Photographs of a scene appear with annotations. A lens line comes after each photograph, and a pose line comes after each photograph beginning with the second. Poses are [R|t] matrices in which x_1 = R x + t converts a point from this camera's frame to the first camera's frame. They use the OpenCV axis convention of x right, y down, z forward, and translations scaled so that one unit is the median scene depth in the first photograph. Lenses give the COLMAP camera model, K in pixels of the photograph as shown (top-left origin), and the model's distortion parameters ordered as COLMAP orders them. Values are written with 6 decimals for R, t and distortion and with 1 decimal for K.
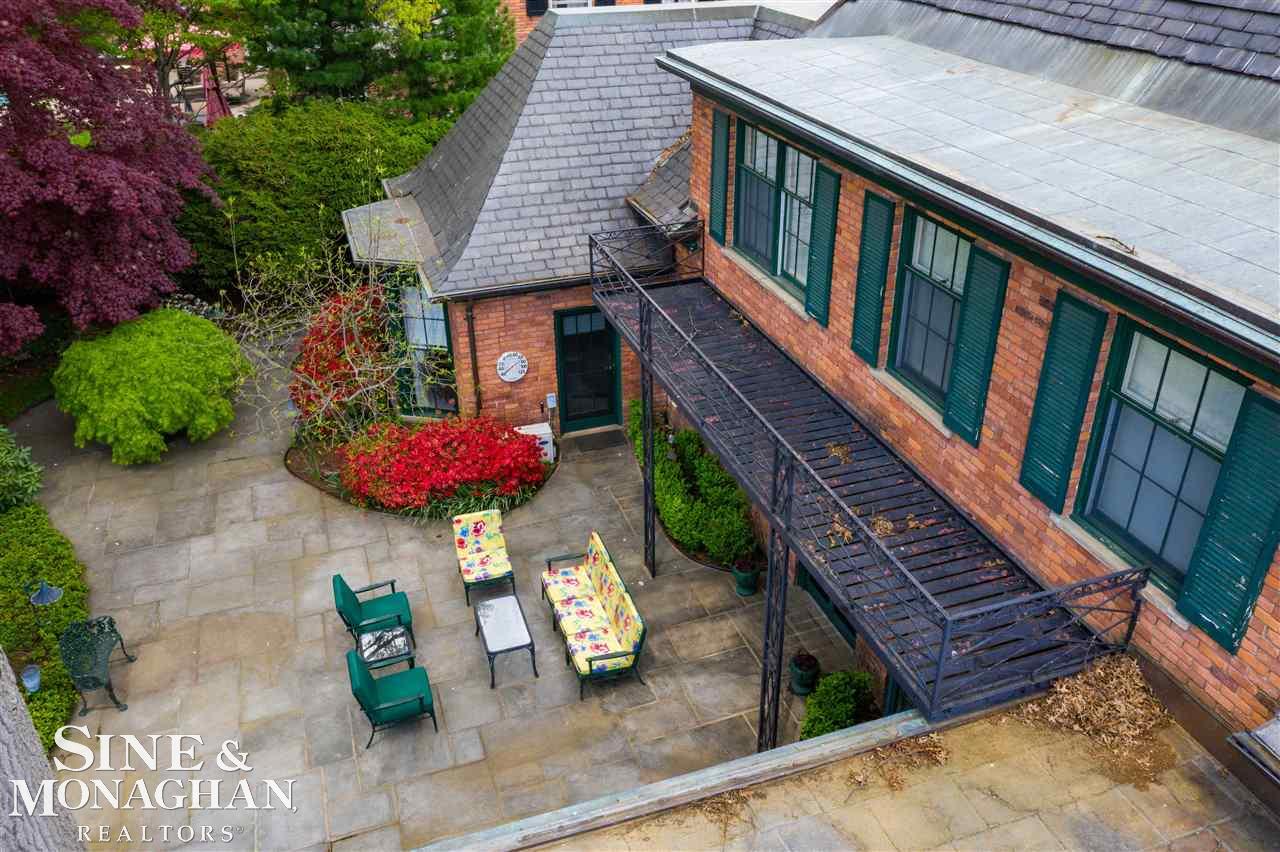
lens RADIAL K [[1033.2, 0, 640.0], [0, 1033.2, 426.0], [0, 0, 1]] dist [-0.003545, -0.008664]
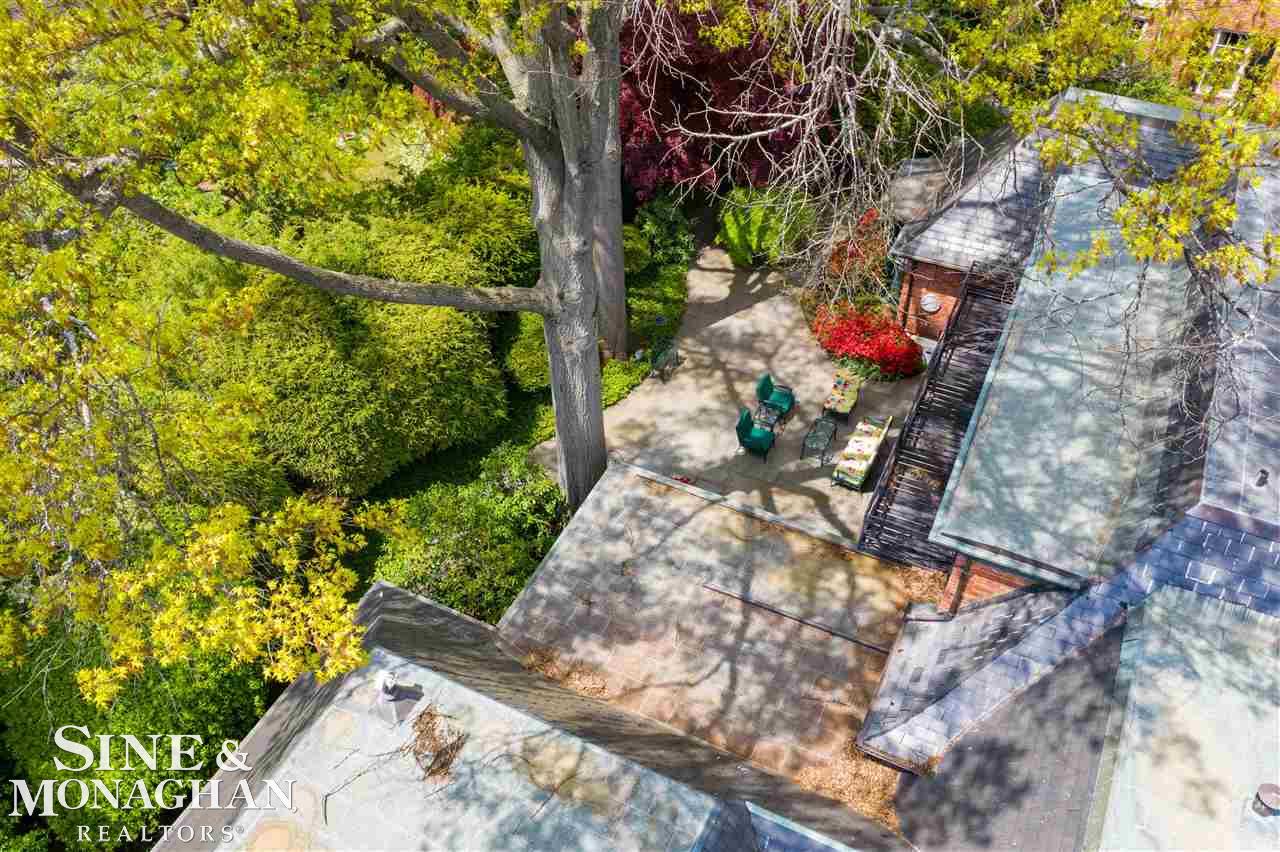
lens RADIAL K [[1033.2, 0, 640.0], [0, 1033.2, 426.0], [0, 0, 1]] dist [-0.003545, -0.008664]
pose [[0.715436, 0.487734, -0.500267, 0.640552], [-0.340010, 0.868561, 0.360549, -0.446811], [0.610364, -0.087853, 0.787234, -0.823428]]
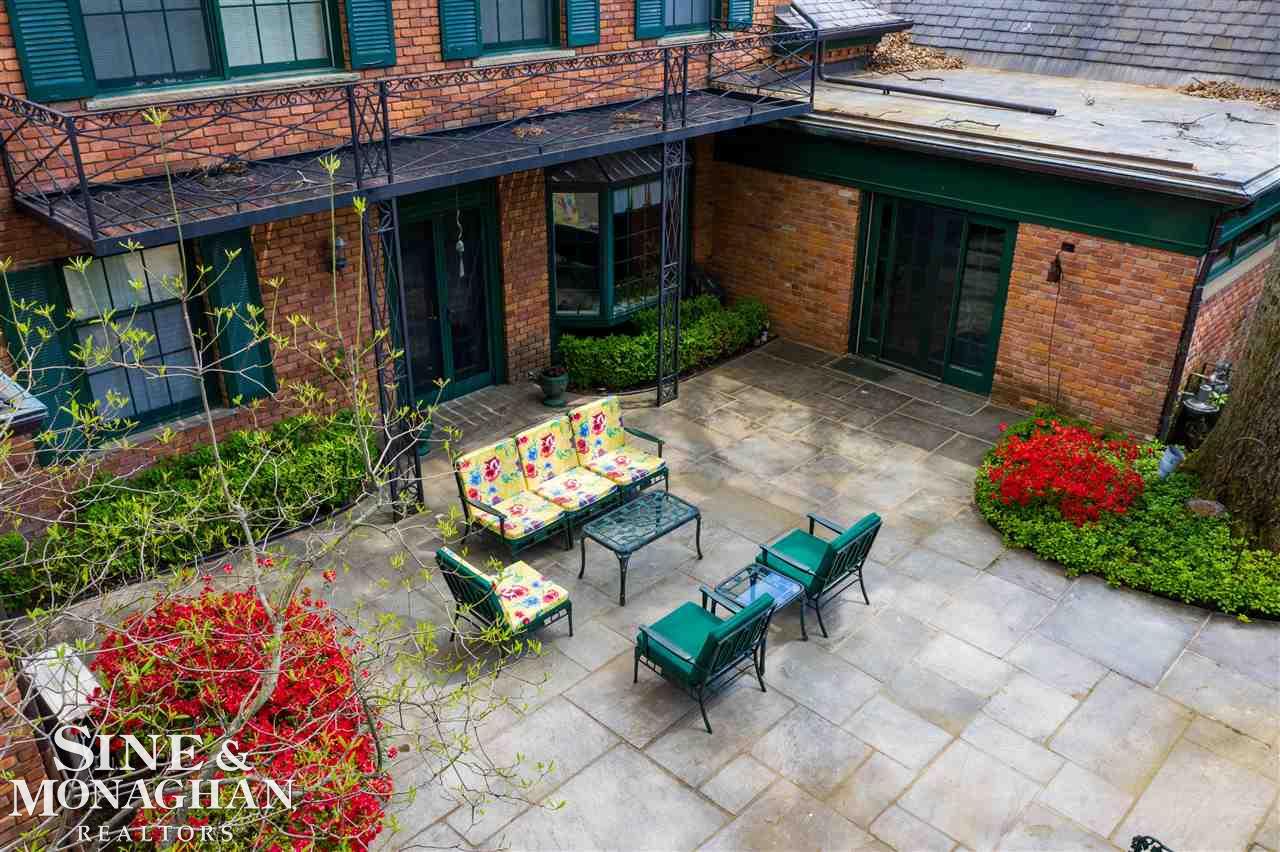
lens RADIAL K [[1023.8, 0, 635.2], [0, 1023.8, 424.0], [0, 0, 1]] dist [-0.005237, -0.004836]
pose [[-0.444483, -0.379347, 0.811499, -0.725739], [0.445783, 0.692095, 0.567699, -0.280287], [-0.776989, 0.614085, -0.138518, 1.109578]]
